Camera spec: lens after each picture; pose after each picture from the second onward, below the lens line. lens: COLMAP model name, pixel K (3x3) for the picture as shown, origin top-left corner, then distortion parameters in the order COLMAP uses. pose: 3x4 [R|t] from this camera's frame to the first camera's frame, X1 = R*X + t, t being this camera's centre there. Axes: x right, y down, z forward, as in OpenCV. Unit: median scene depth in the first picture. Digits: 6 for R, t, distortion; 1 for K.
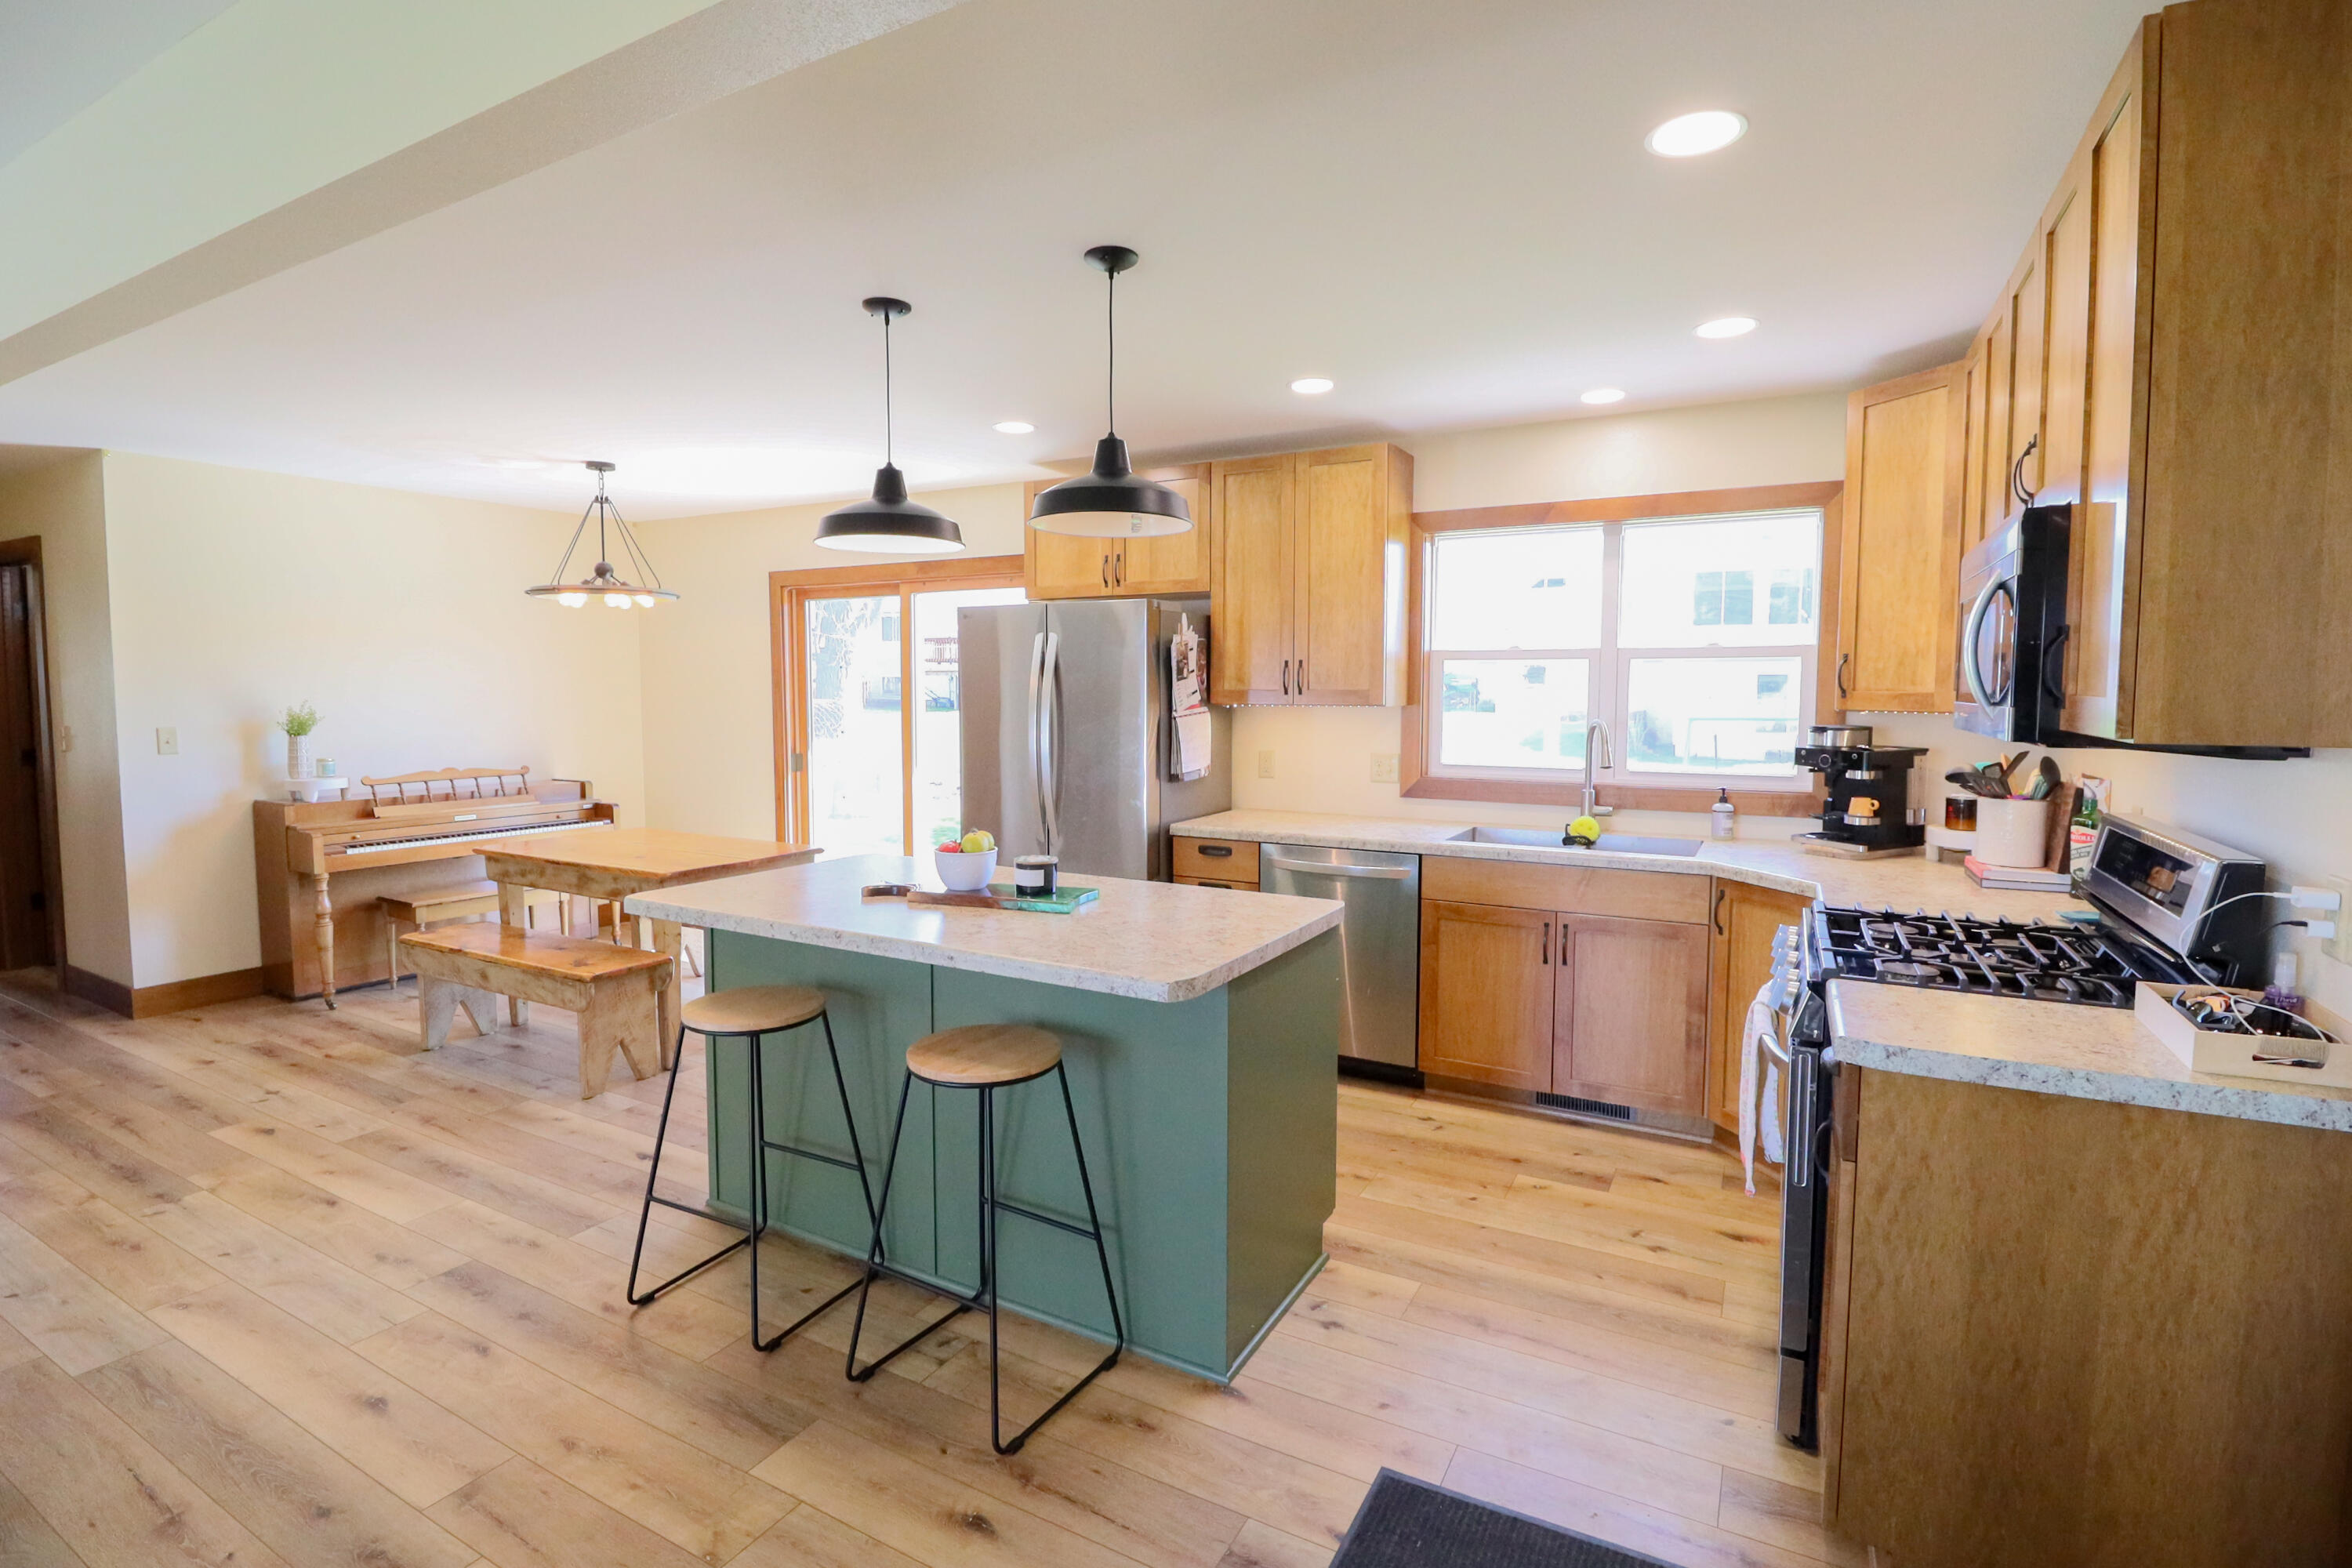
lens RADIAL K [[1089.3, 0, 1154.3], [0, 1089.3, 785.6], [0, 0, 1]] dist [-0.014786, -0.005652]
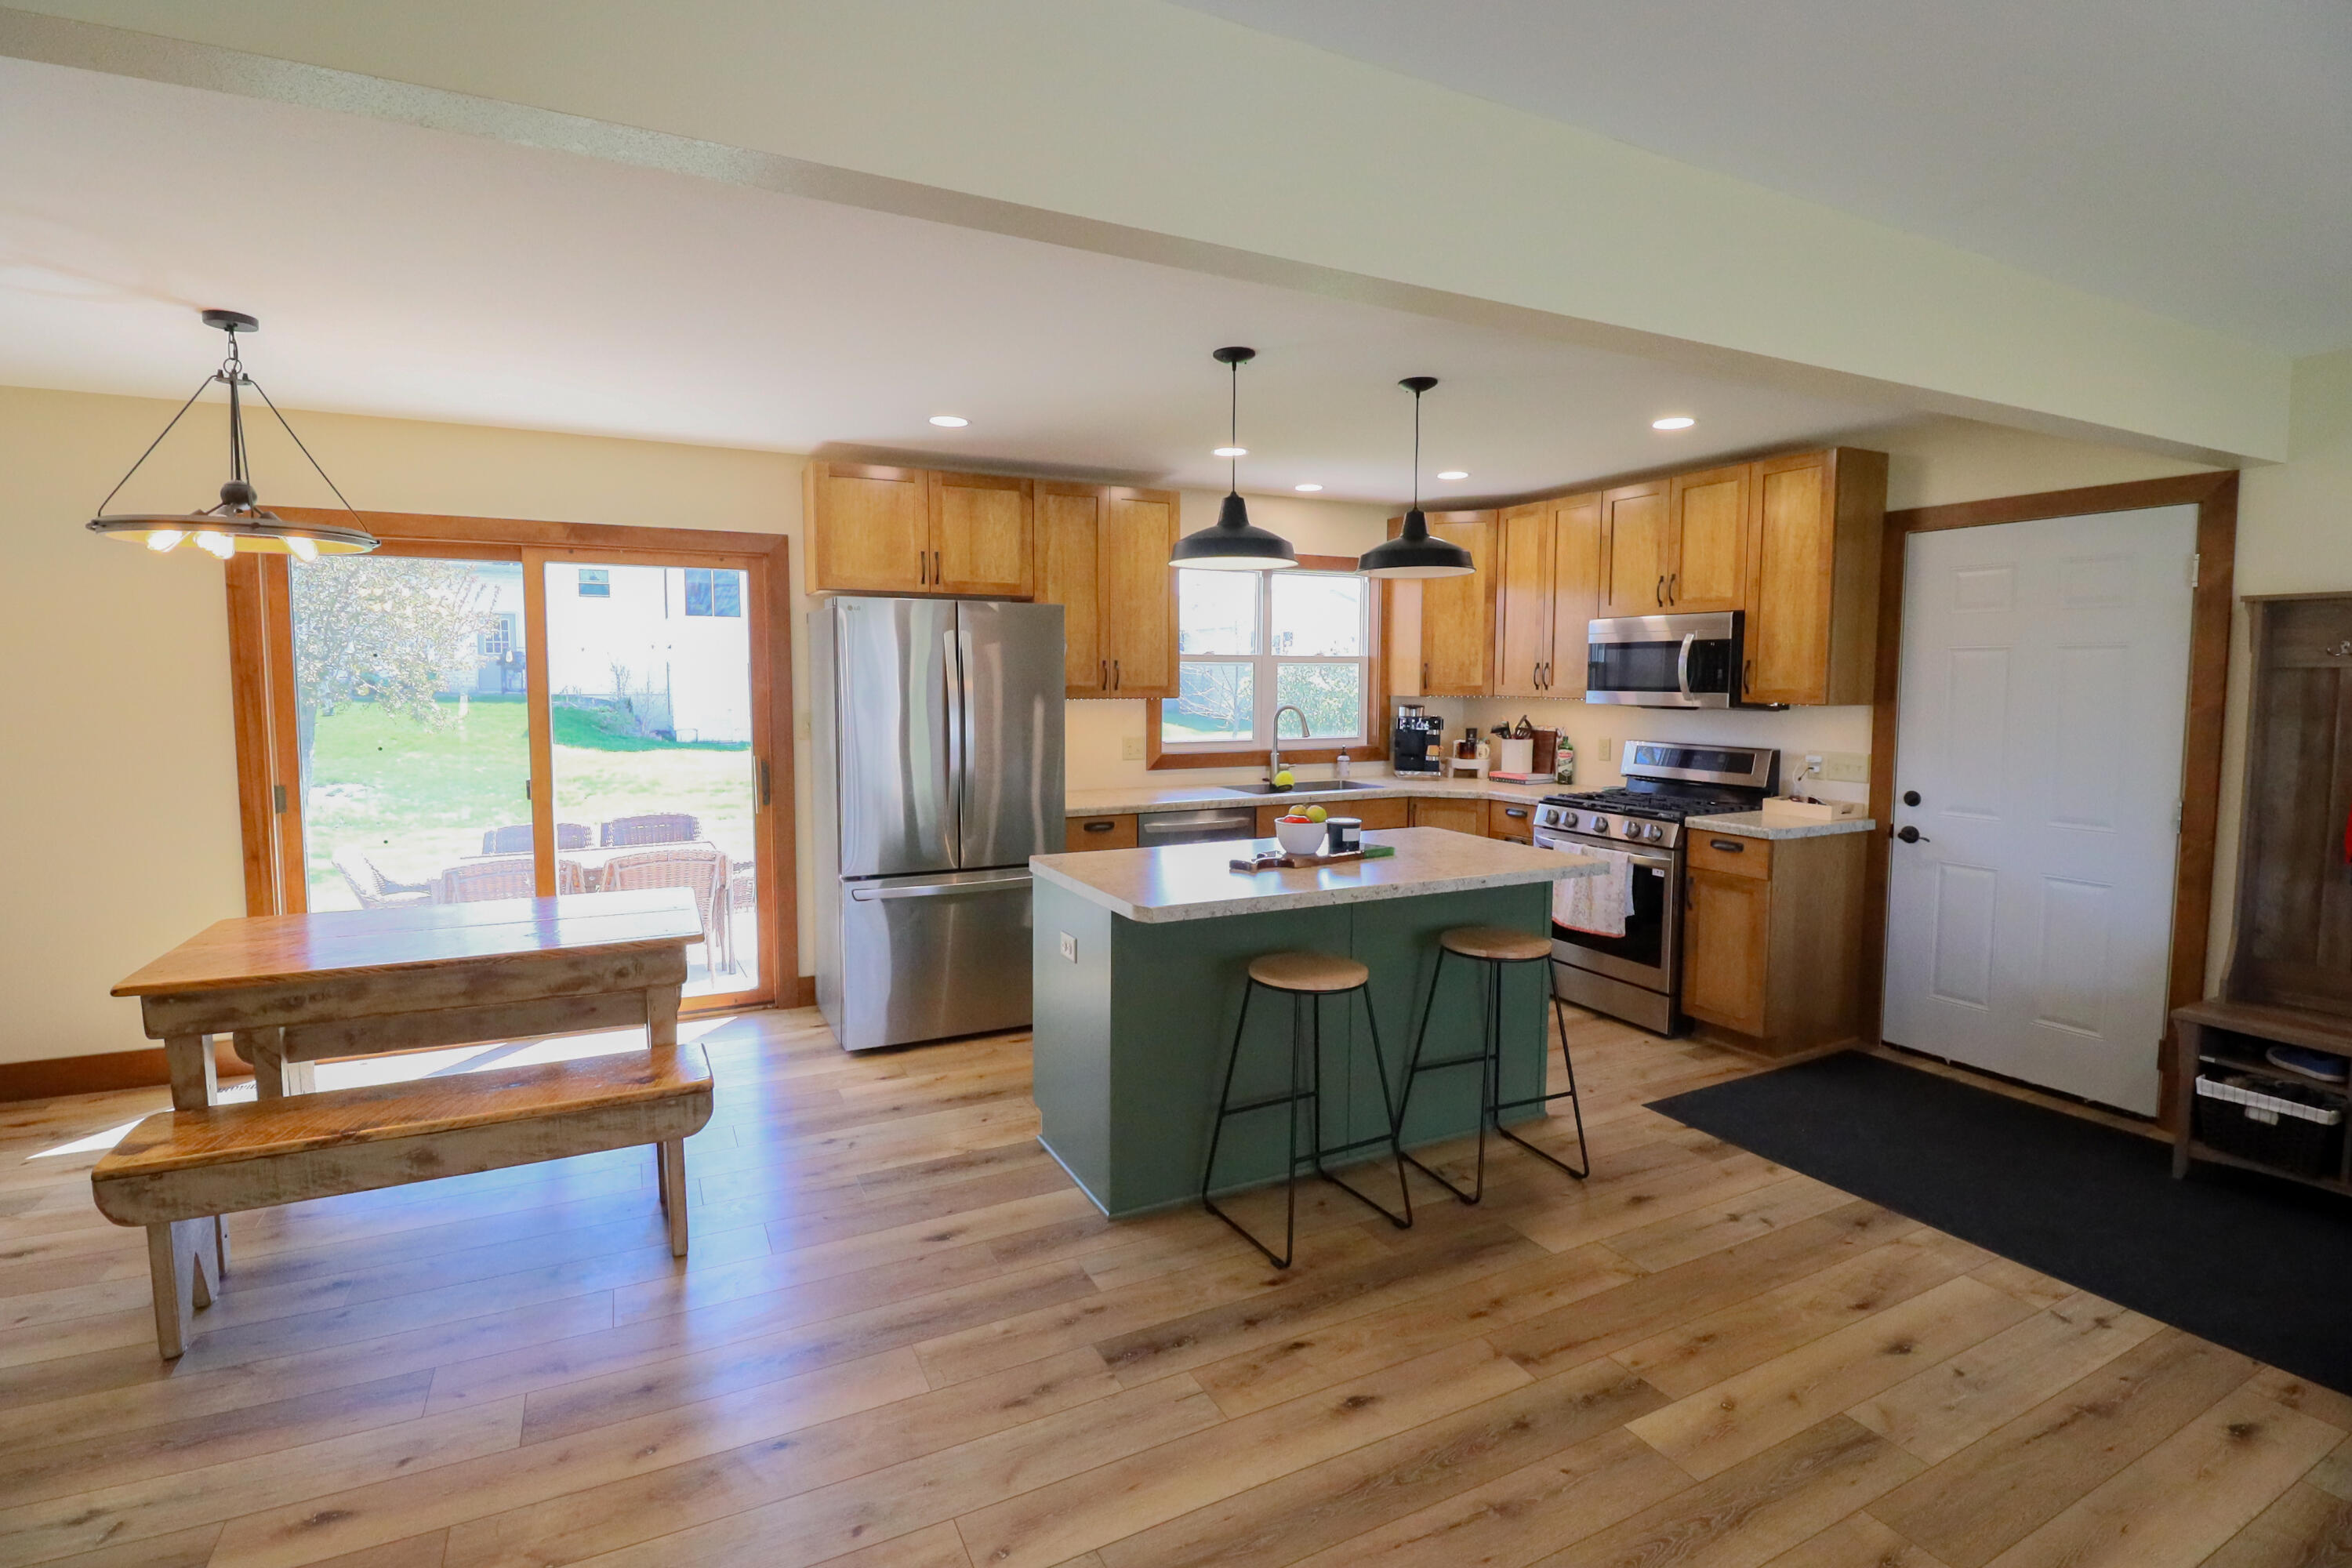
lens RADIAL K [[1089.3, 0, 1186.5], [0, 1089.3, 759.1], [0, 0, 1]] dist [-0.014786, -0.005652]
pose [[0.562987, -0.061216, 0.824196, -1.106300], [0.073173, 0.997029, 0.024070, -0.041323], [-0.823220, 0.046757, 0.565793, 0.362008]]
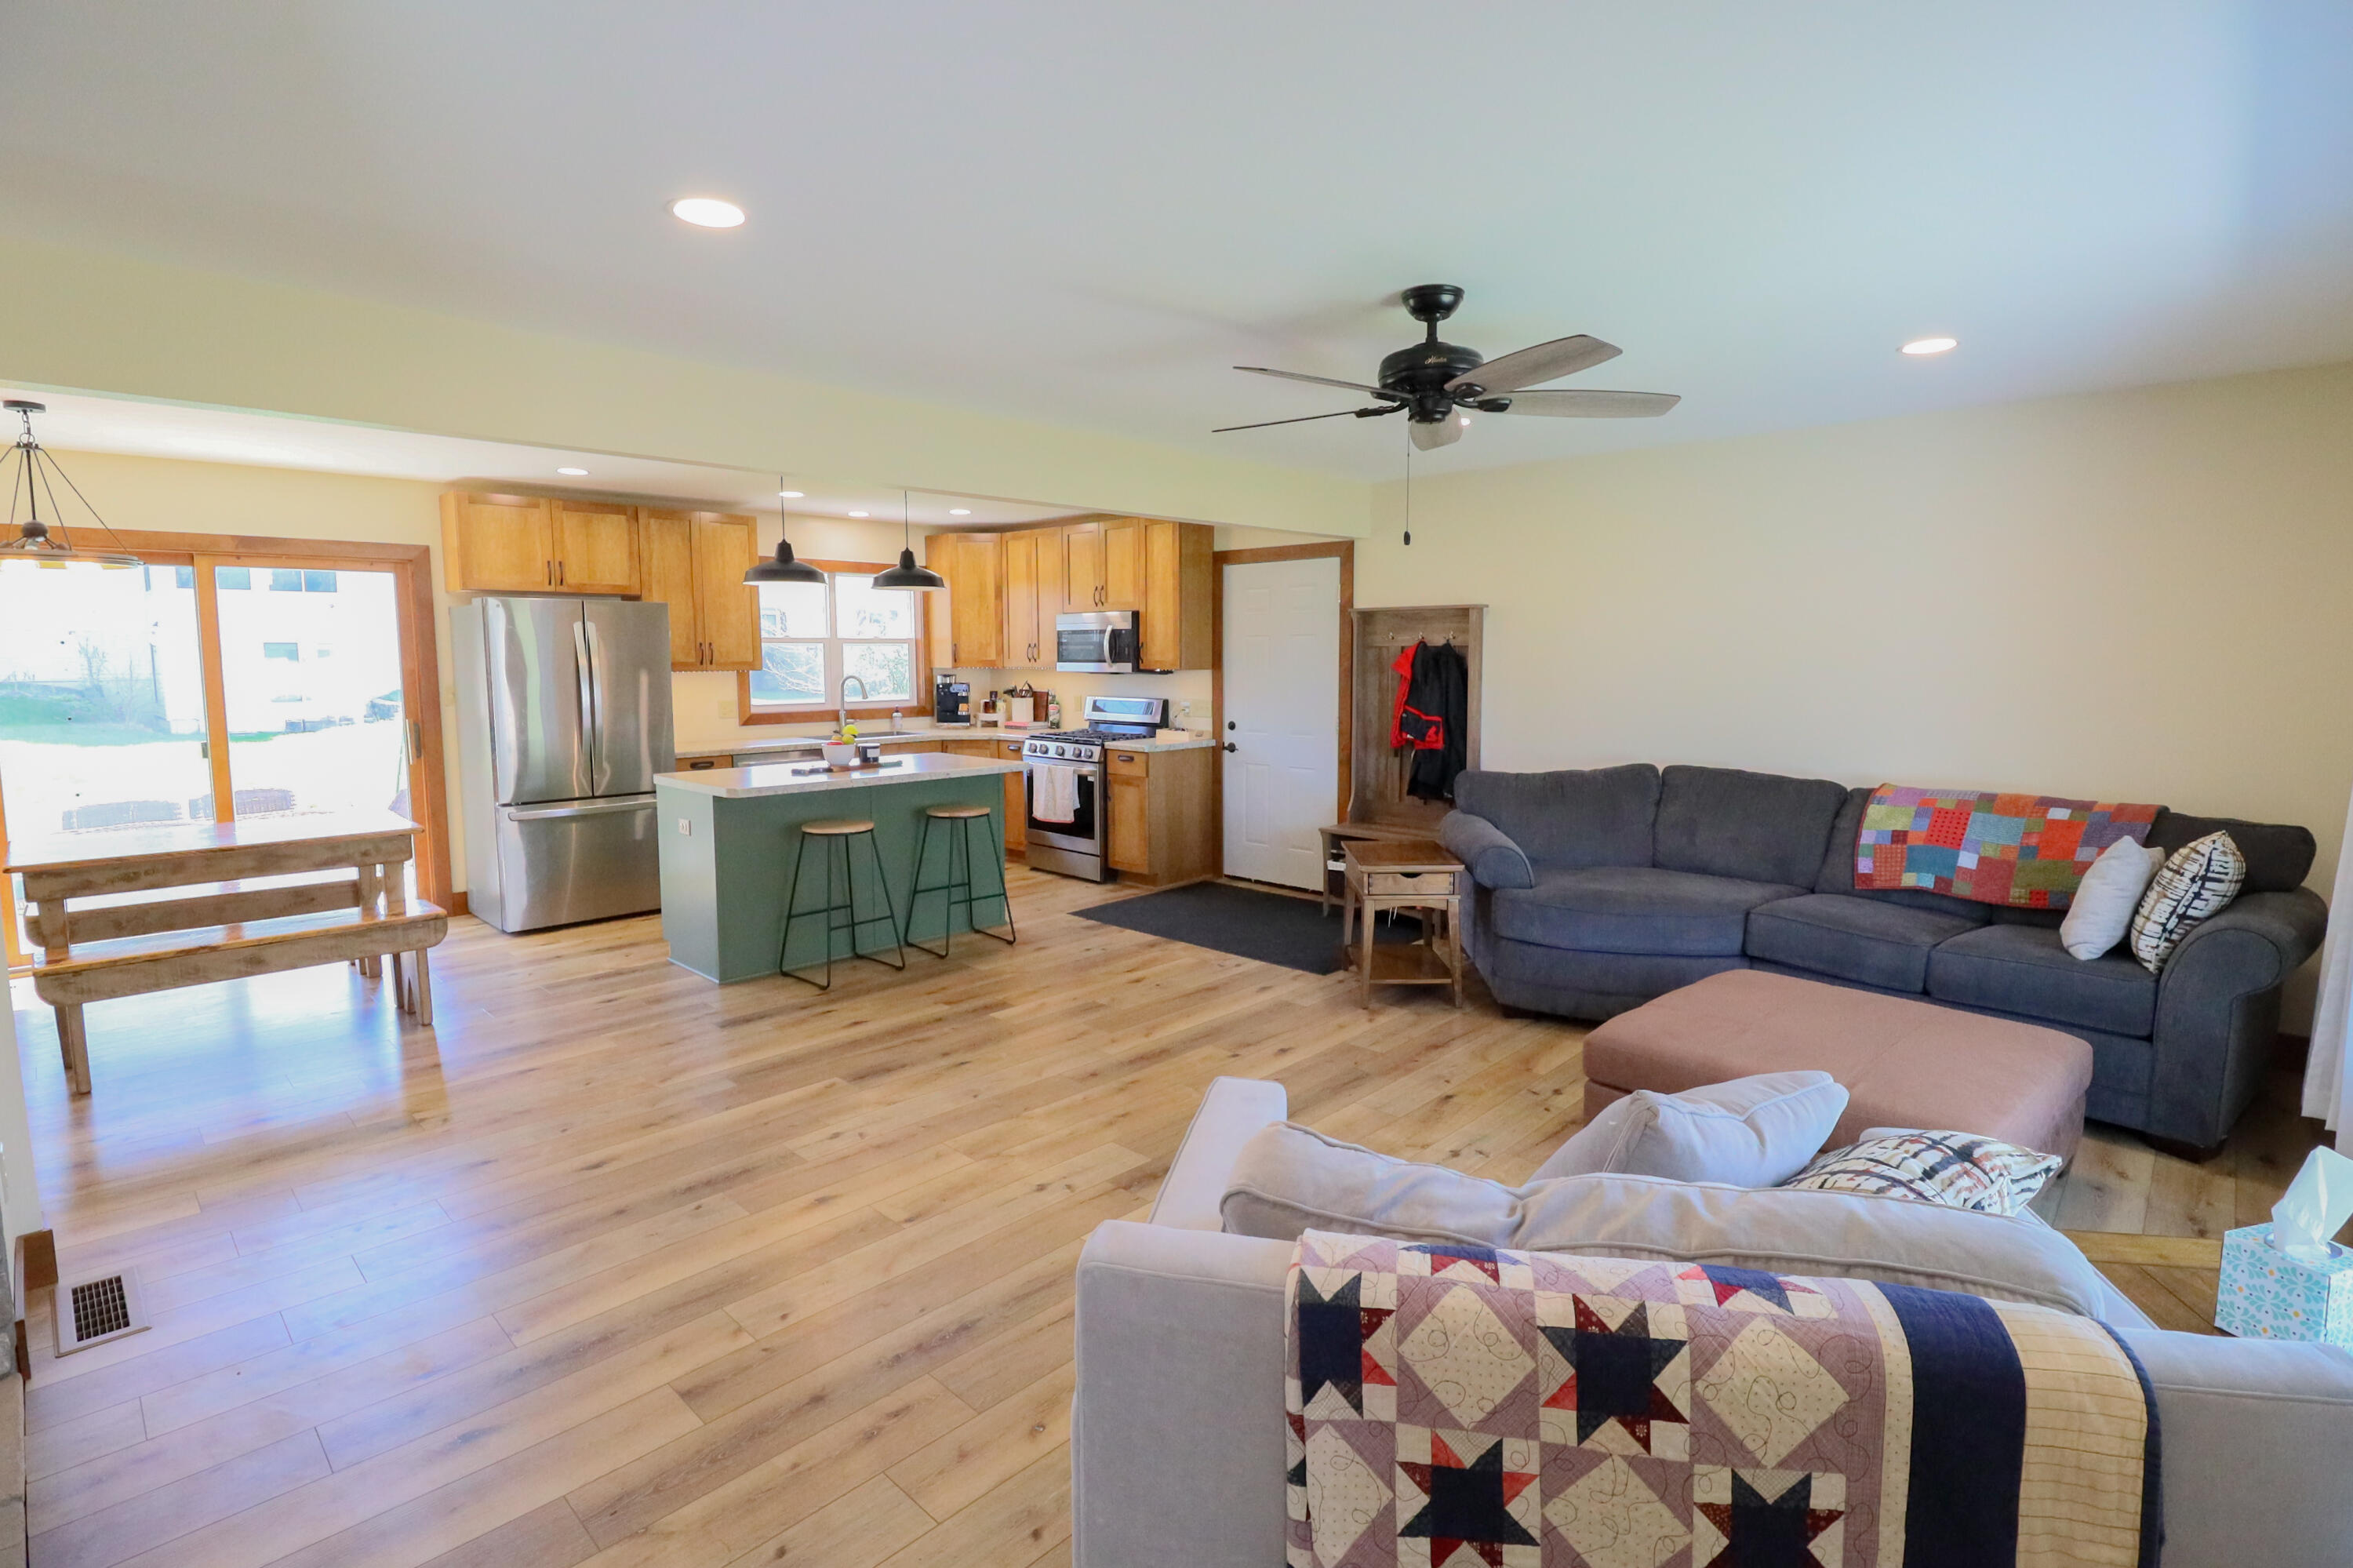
lens RADIAL K [[1089.8, 0, 1177.5], [0, 1089.8, 761.8], [0, 0, 1]] dist [-0.014786, -0.005652]
pose [[0.257008, -0.096764, 0.961553, -1.683171], [0.090627, 0.993003, 0.075706, -0.000767], [-0.962151, 0.067686, 0.263979, -0.091227]]
